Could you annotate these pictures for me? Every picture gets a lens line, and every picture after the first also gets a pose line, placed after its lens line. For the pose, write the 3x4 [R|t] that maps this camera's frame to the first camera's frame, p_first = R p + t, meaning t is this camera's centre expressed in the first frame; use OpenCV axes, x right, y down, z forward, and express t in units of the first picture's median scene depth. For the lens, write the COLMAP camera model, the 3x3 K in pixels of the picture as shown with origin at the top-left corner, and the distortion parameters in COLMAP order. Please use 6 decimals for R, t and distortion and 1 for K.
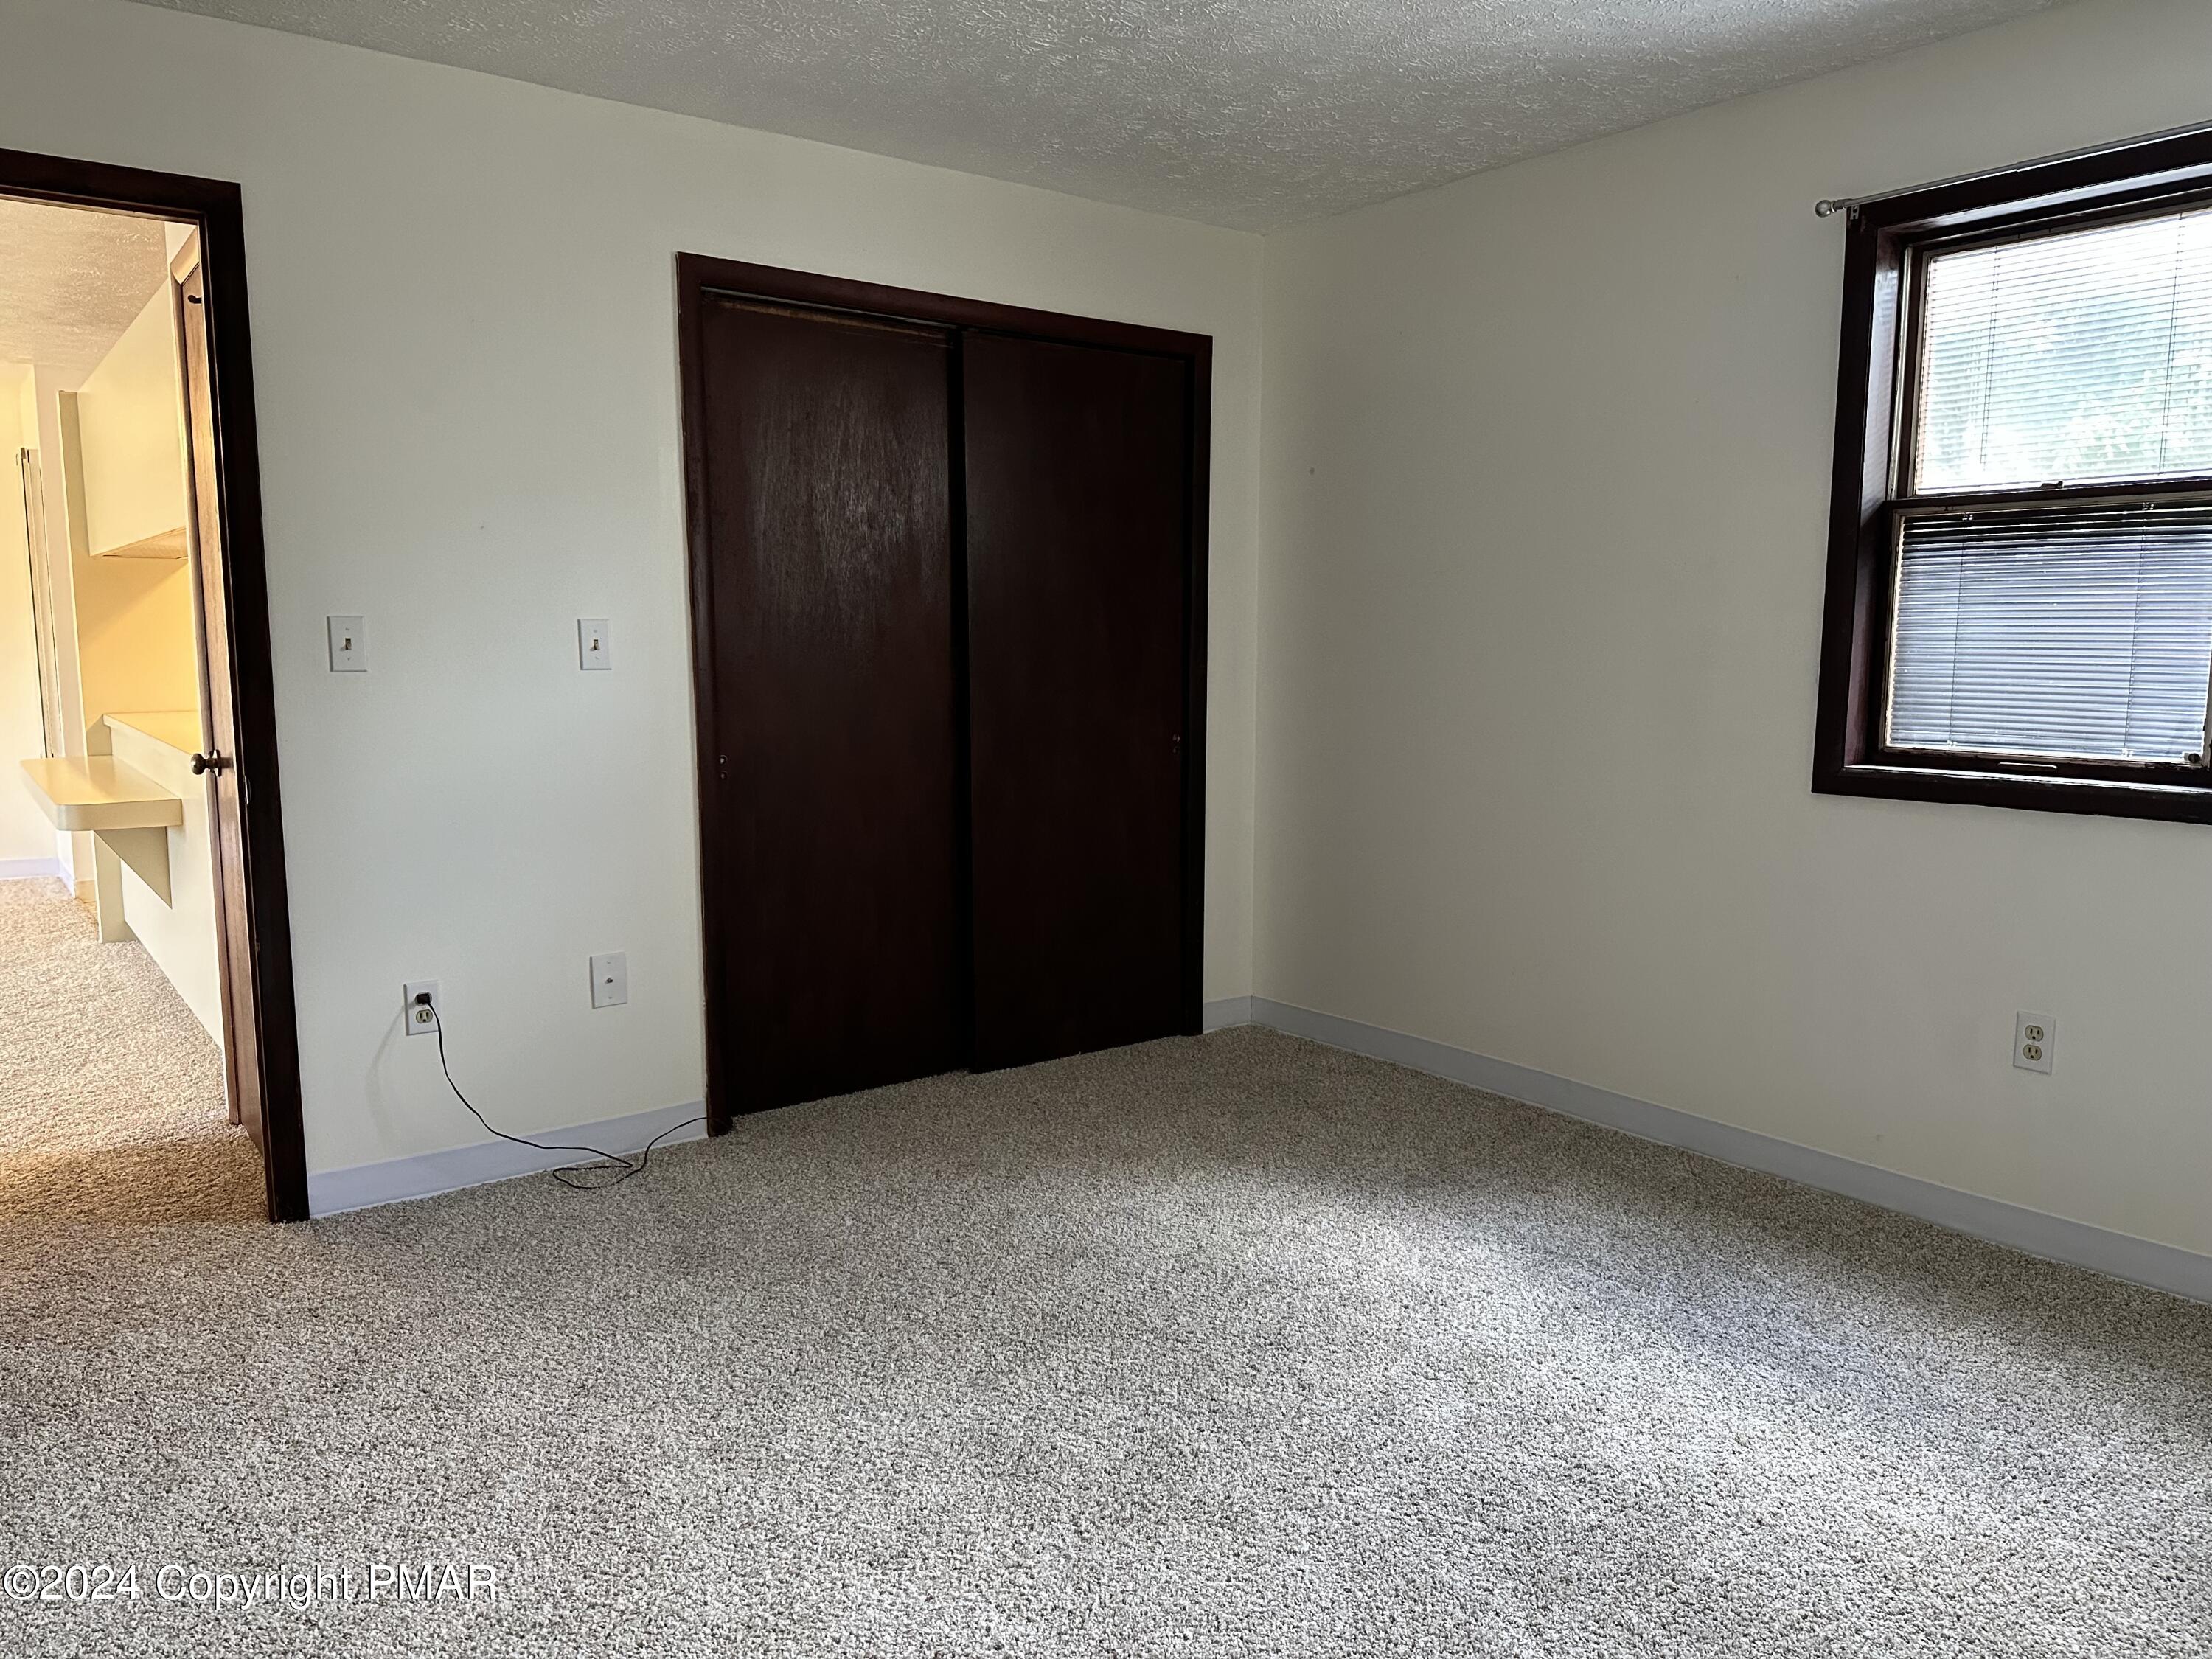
lens RADIAL K [[1550.6, 0, 1102.8], [0, 1550.6, 839.8], [0, 0, 1]] dist [0.034725, -0.041312]
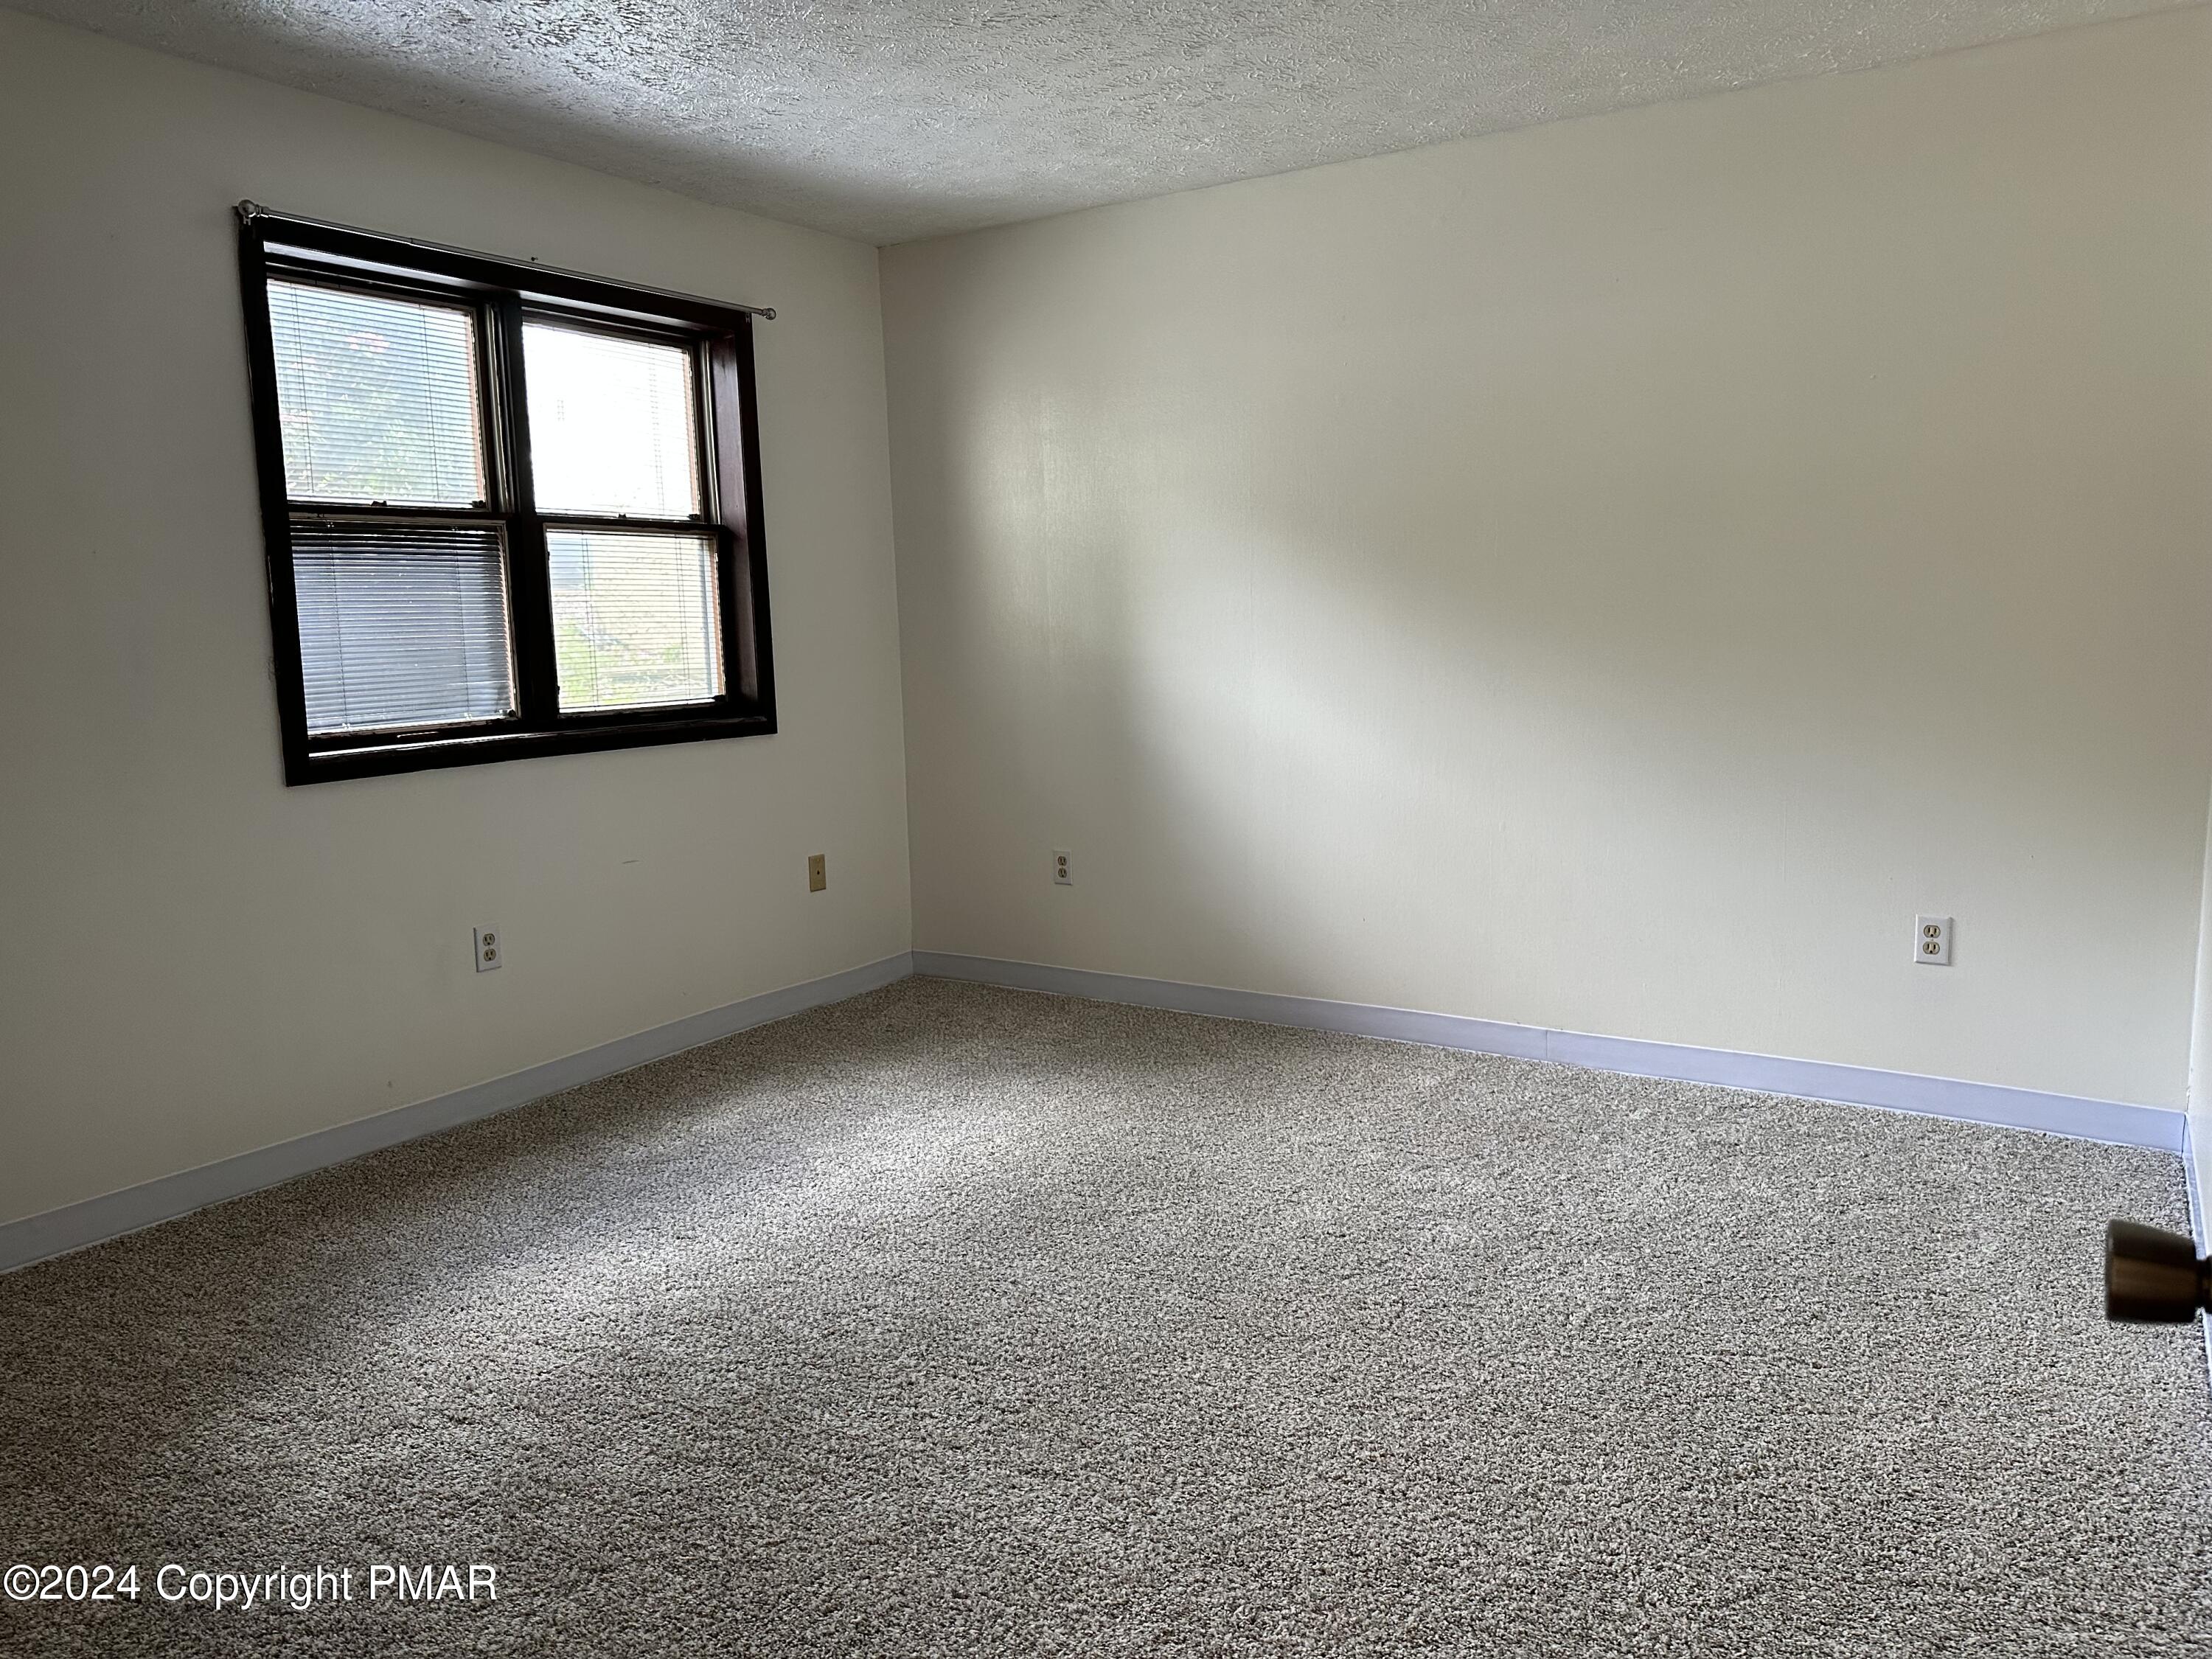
lens RADIAL K [[1550.6, 0, 1101.1], [0, 1550.6, 810.5], [0, 0, 1]] dist [0.034725, -0.041312]
pose [[-0.339138, -0.116789, 0.933459, -0.713431], [0.147406, 0.973410, 0.175342, -0.122212], [-0.929116, 0.197062, -0.312905, 0.882877]]
